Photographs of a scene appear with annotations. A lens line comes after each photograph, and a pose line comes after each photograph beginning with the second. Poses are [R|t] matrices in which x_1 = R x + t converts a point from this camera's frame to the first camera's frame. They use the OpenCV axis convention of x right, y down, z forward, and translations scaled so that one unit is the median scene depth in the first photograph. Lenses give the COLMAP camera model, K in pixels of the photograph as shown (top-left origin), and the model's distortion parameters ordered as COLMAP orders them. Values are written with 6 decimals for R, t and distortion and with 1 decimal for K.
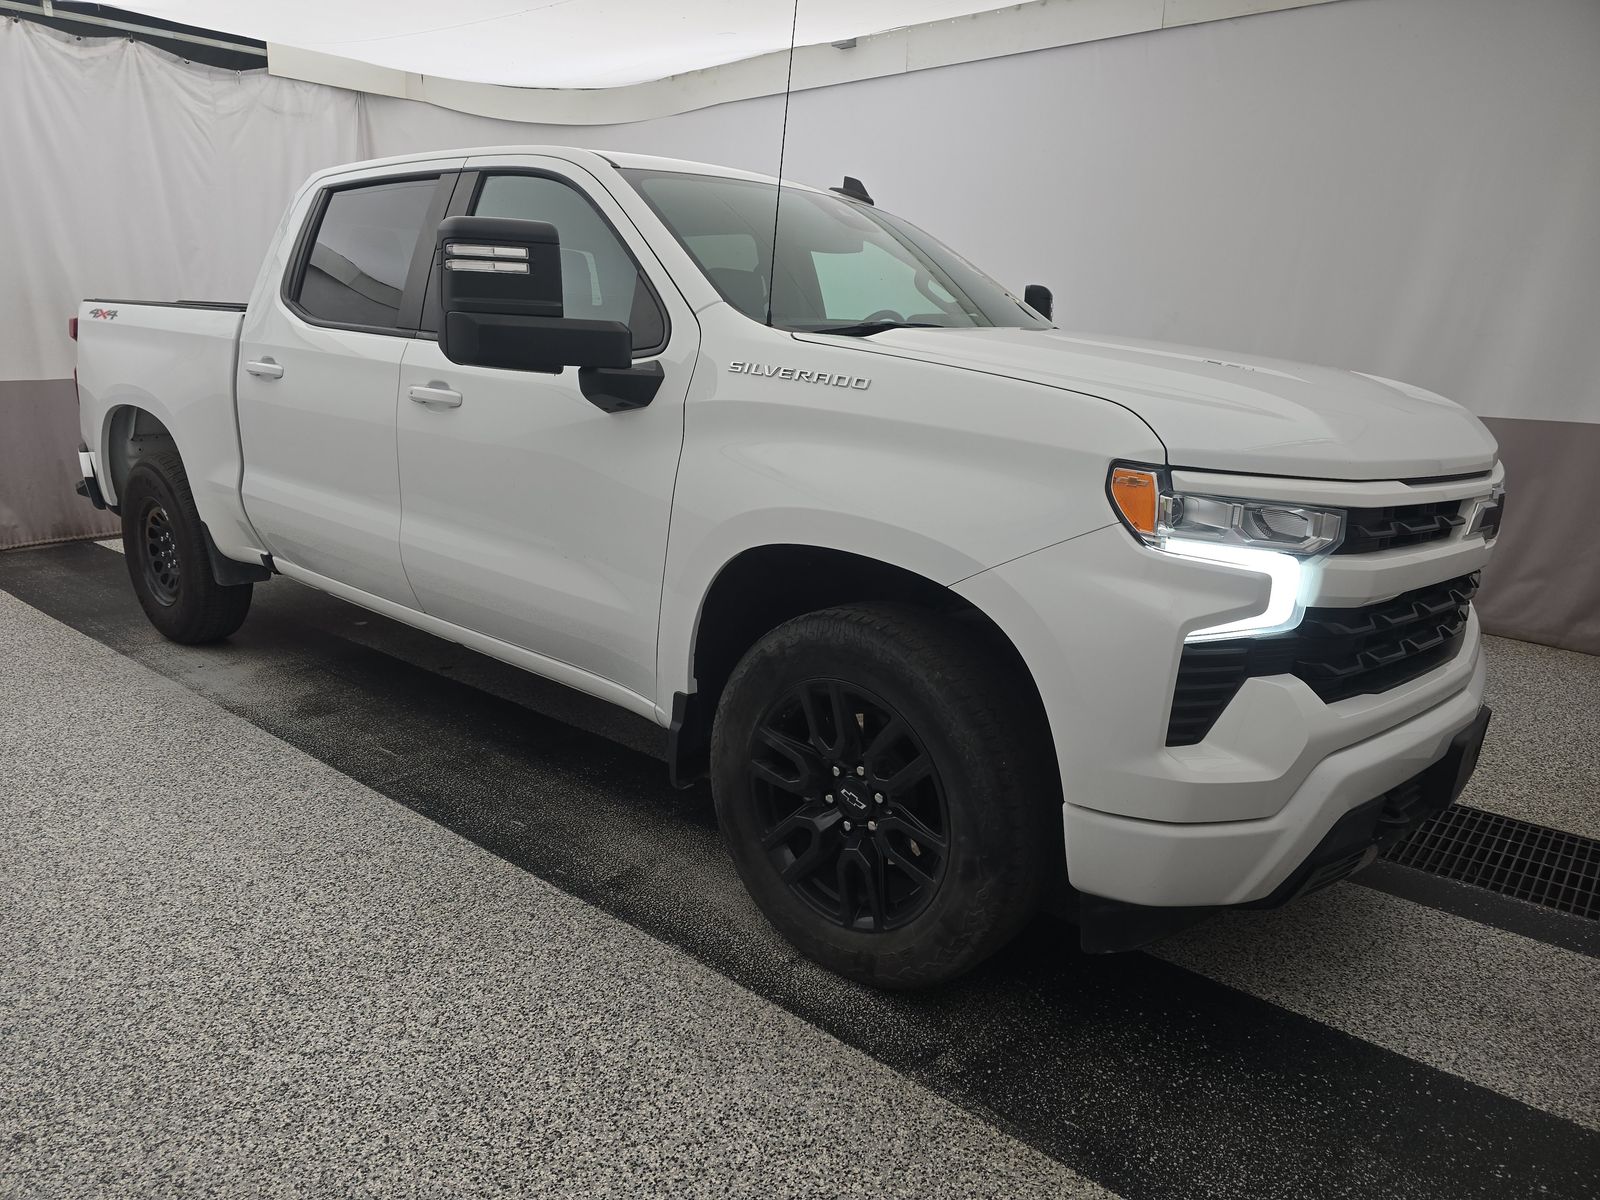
lens RADIAL K [[1091.9, 0, 799.7], [0, 1091.9, 570.6], [0, 0, 1]] dist [0.076911, -0.070974]
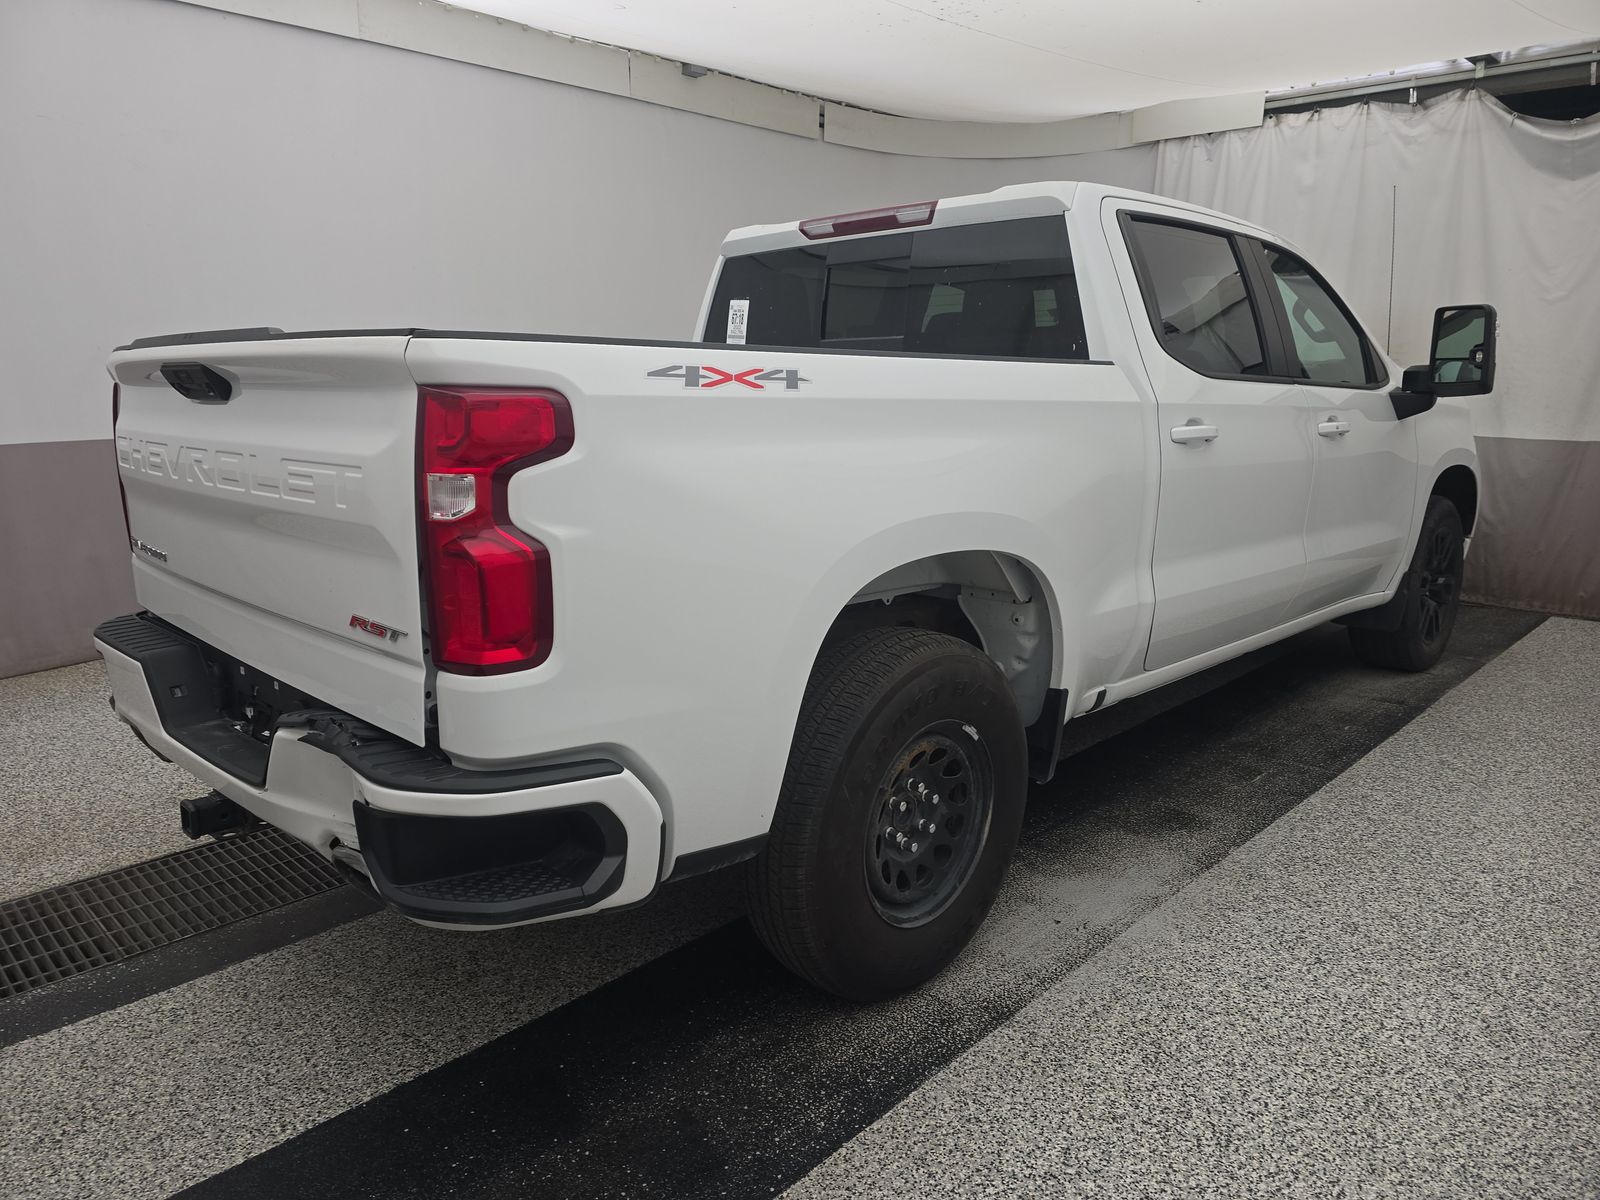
lens RADIAL K [[1091.9, 0, 799.7], [0, 1091.9, 570.6], [0, 0, 1]] dist [0.076911, -0.070974]
pose [[0.051098, -0.202321, 0.977985, -1.305499], [0.209212, 0.959705, 0.187609, -0.294655], [-0.976534, 0.195020, 0.091367, 1.221145]]
